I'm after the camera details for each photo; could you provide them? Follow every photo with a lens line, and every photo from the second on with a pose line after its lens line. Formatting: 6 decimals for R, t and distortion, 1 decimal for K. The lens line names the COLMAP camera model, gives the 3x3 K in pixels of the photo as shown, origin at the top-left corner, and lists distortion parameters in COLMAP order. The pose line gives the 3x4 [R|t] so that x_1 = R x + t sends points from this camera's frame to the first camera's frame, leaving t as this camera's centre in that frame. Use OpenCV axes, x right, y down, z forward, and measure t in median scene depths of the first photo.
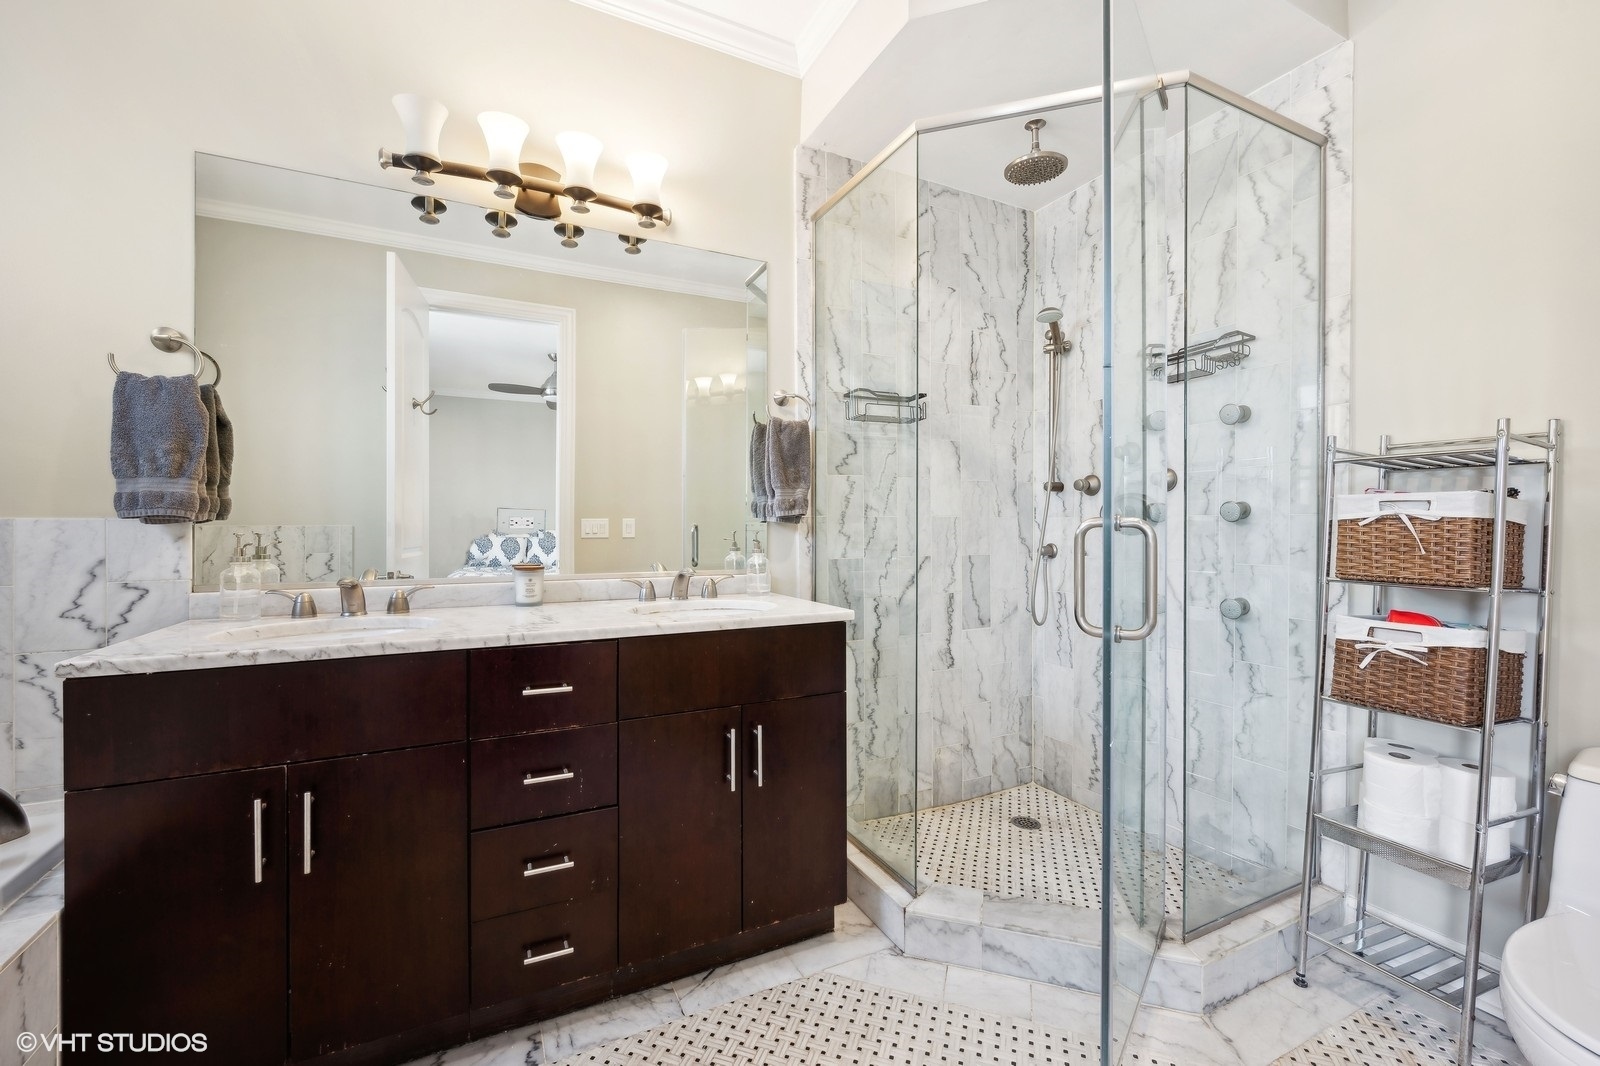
lens RADIAL K [[648.9, 0, 802.0], [0, 648.9, 526.9], [0, 0, 1]] dist [-0.000141, -0.000273]
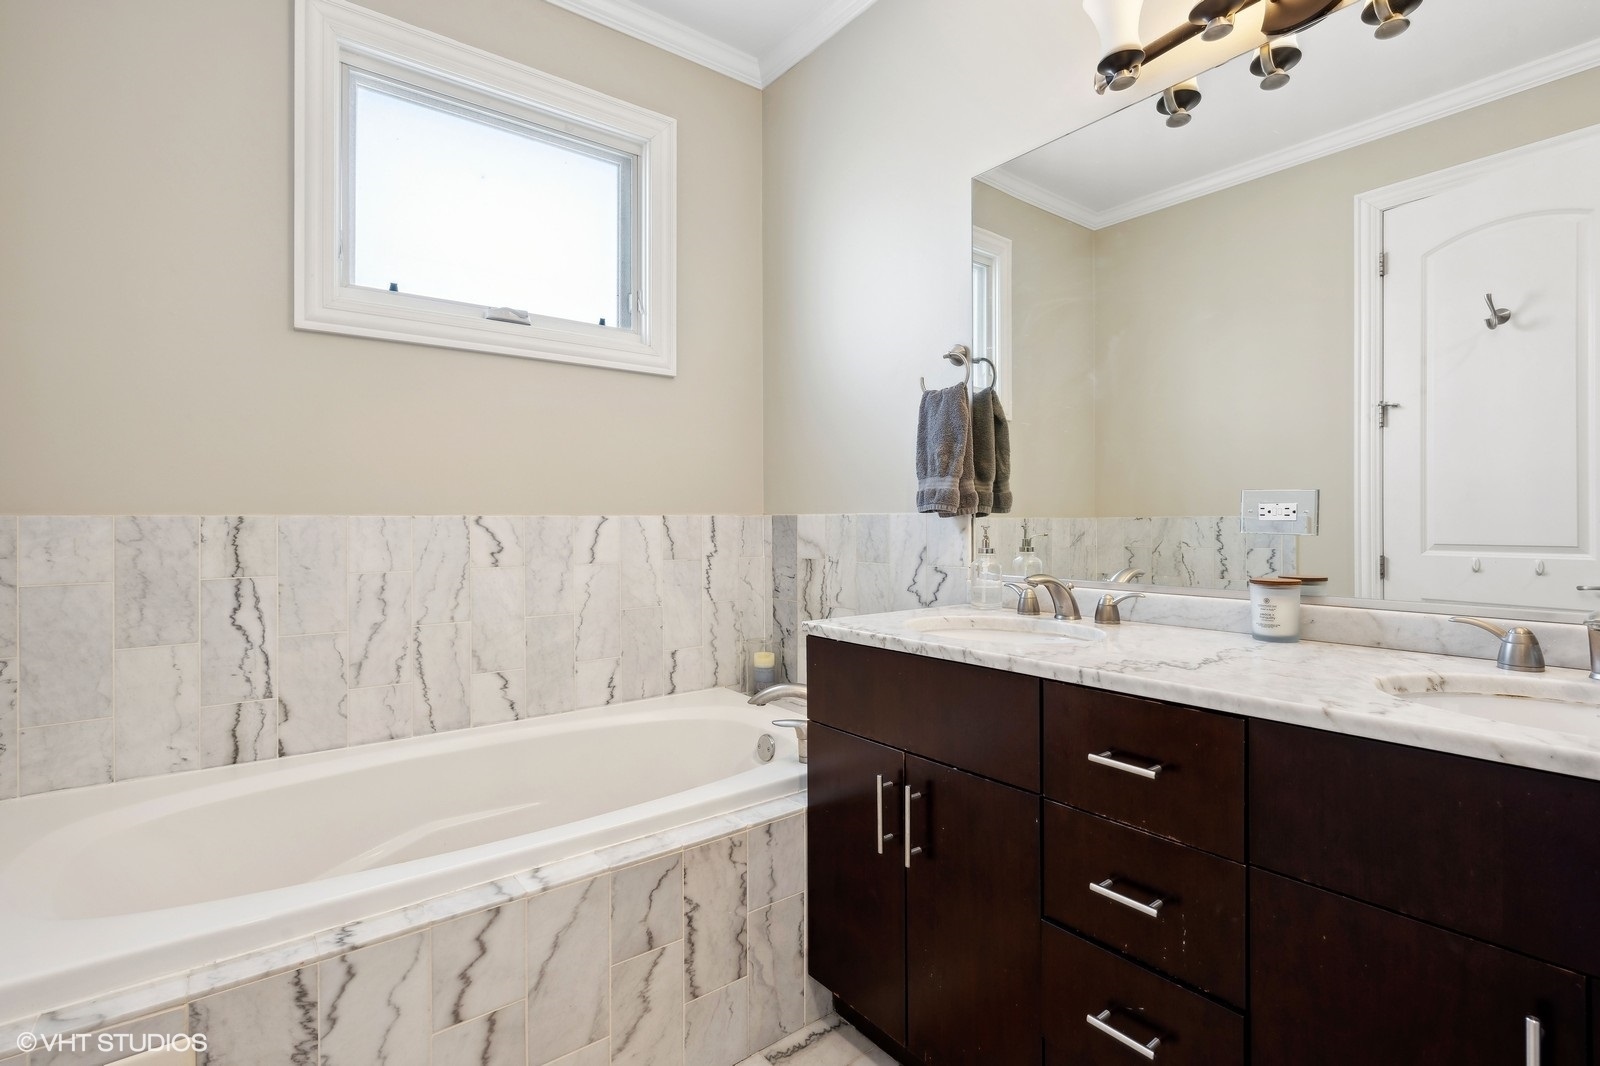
lens RADIAL K [[759.6, 0, 799.6], [0, 759.6, 519.4], [0, 0, 1]] dist [0.000309, -0.000230]
pose [[0.194172, -0.002600, -0.980964, 0.283191], [0.006331, 0.999979, -0.001397, -0.000291], [0.980947, -0.005939, 0.194185, 0.489785]]
